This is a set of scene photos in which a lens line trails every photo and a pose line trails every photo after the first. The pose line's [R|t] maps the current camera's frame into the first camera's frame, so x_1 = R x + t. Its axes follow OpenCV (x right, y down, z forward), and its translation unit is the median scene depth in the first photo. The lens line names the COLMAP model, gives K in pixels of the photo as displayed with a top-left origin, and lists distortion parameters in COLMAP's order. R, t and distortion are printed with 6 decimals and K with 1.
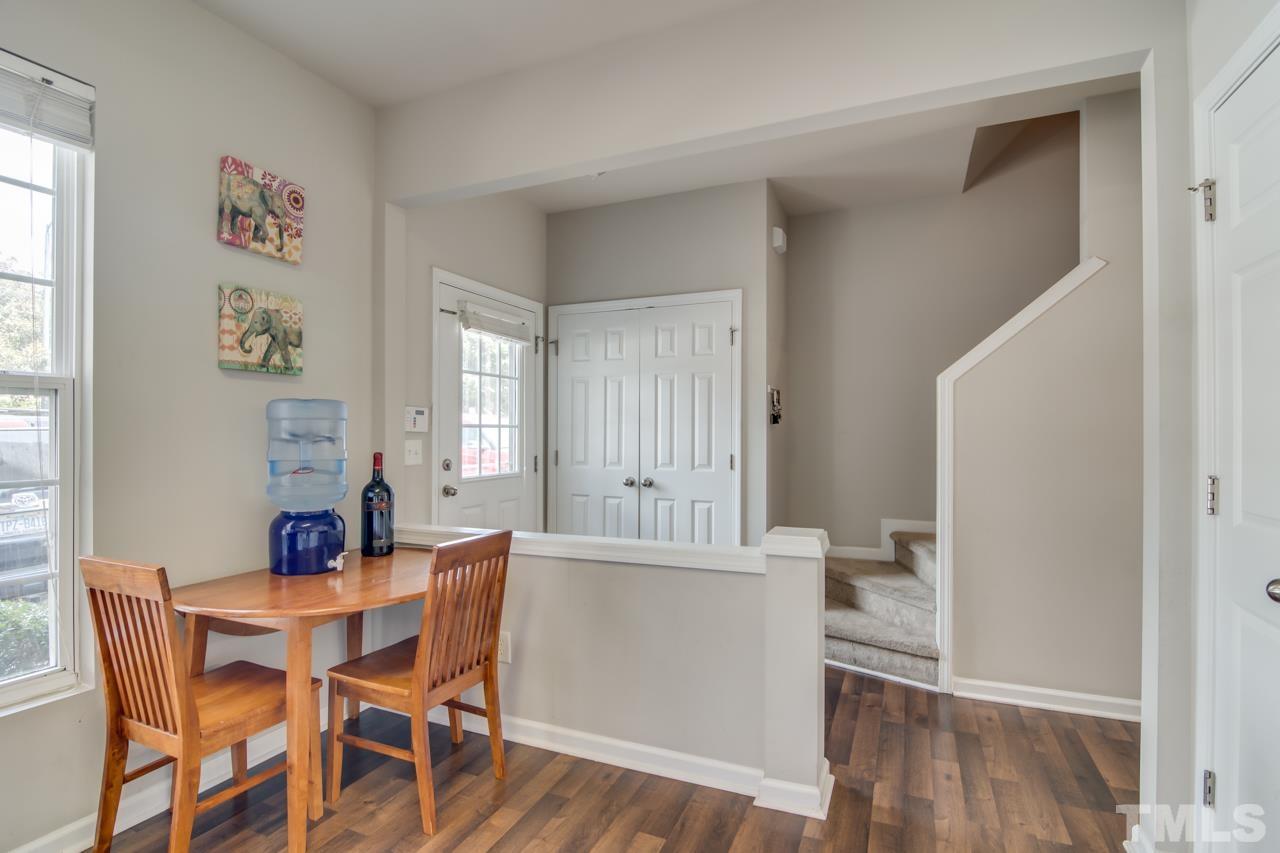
lens RADIAL K [[626.6, 0, 653.9], [0, 626.6, 432.2], [0, 0, 1]] dist [-0.000234, -0.012000]
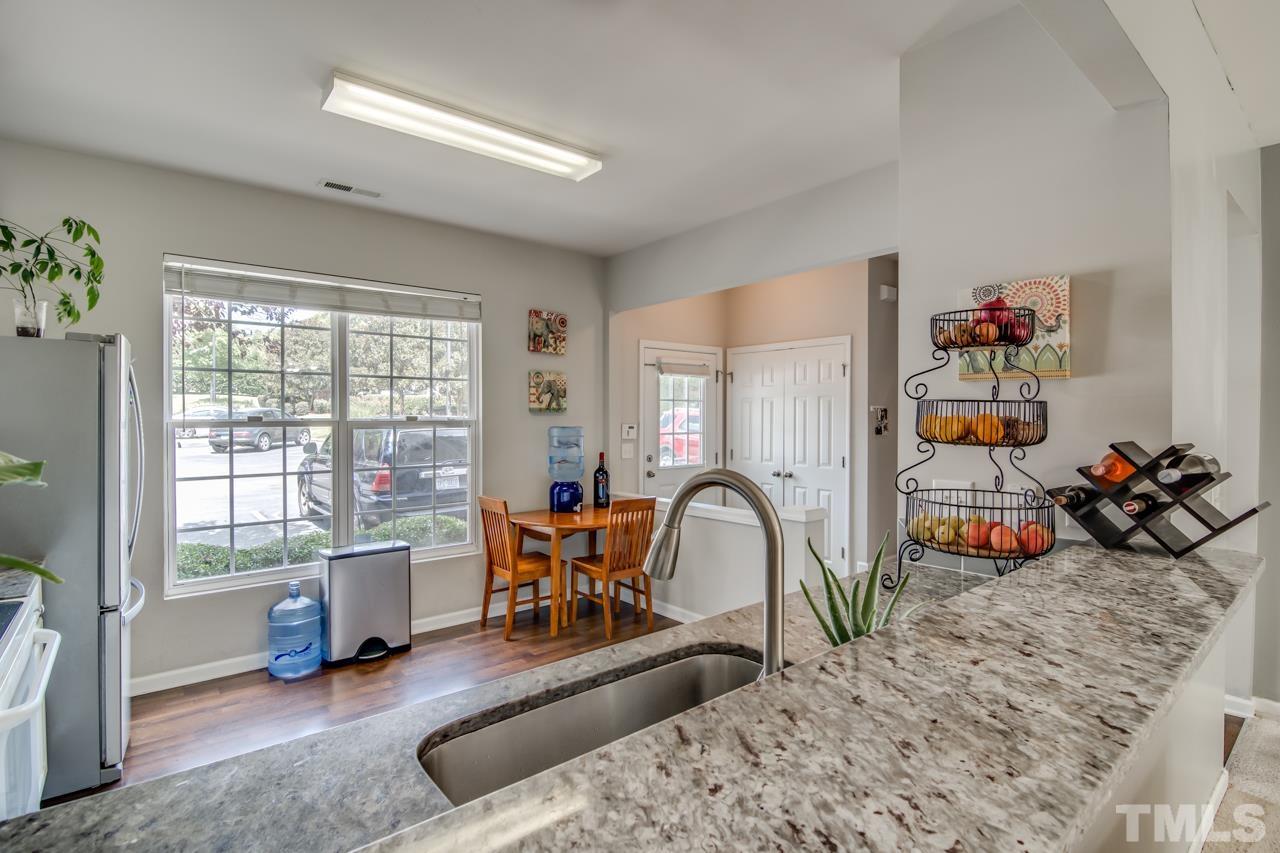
lens RADIAL K [[626.6, 0, 653.9], [0, 626.6, 432.2], [0, 0, 1]] dist [-0.000234, -0.012000]
pose [[0.899031, 0.014983, -0.437629, 0.572616], [-0.003981, 0.999653, 0.026046, -0.085531], [0.437867, -0.021674, 0.898778, -0.673711]]
